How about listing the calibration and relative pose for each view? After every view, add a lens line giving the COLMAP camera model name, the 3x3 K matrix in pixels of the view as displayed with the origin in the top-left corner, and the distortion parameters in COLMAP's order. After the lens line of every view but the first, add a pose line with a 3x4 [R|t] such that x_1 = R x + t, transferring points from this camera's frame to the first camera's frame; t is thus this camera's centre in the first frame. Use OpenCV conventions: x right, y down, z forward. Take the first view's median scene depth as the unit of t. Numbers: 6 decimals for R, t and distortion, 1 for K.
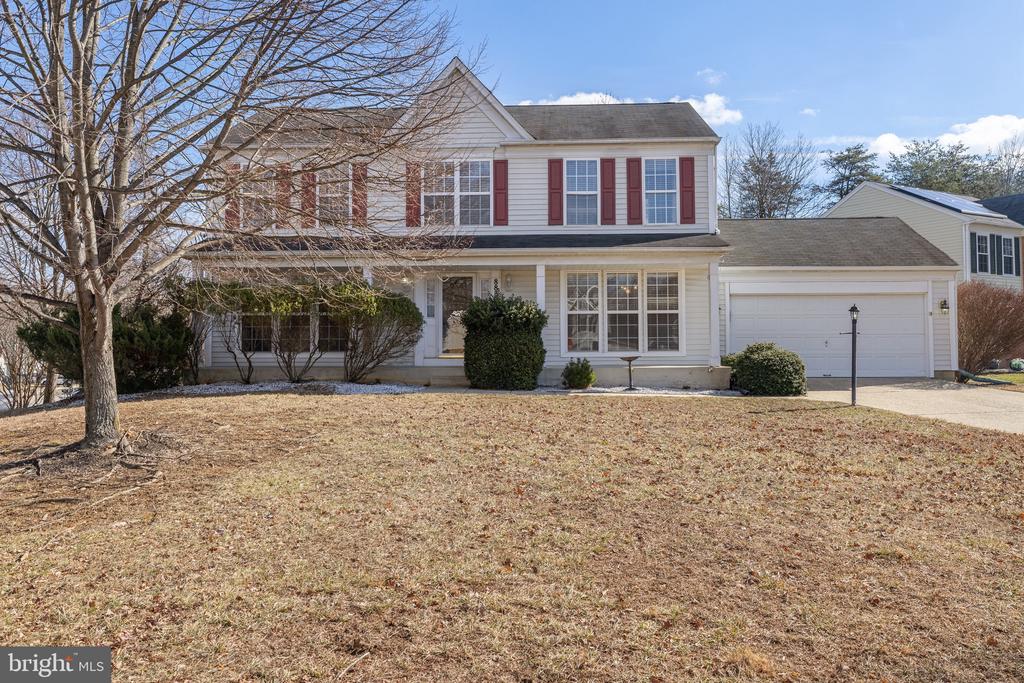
lens RADIAL K [[855.4, 0, 511.8], [0, 855.4, 334.5], [0, 0, 1]] dist [-0.005973, 0.001955]
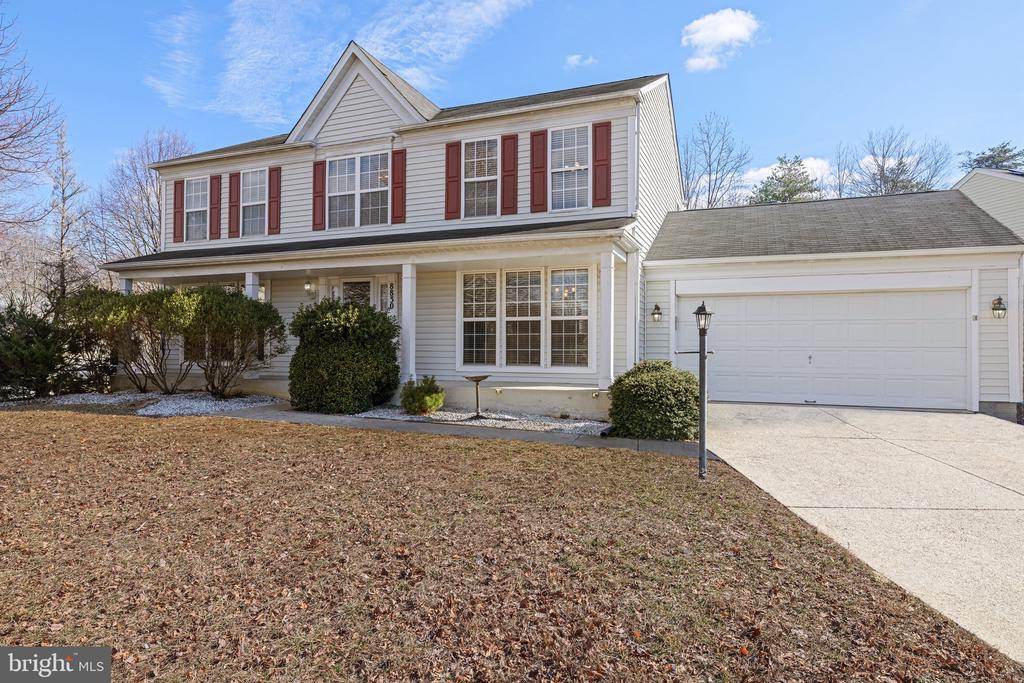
lens RADIAL K [[615.2, 0, 512.2], [0, 615.2, 351.9], [0, 0, 1]] dist [-0.000052, -0.001175]
pose [[0.942968, 0.009942, -0.332735, 0.317032], [-0.001599, 0.999678, 0.025340, -0.009237], [0.332880, -0.023362, 0.942680, 0.429455]]
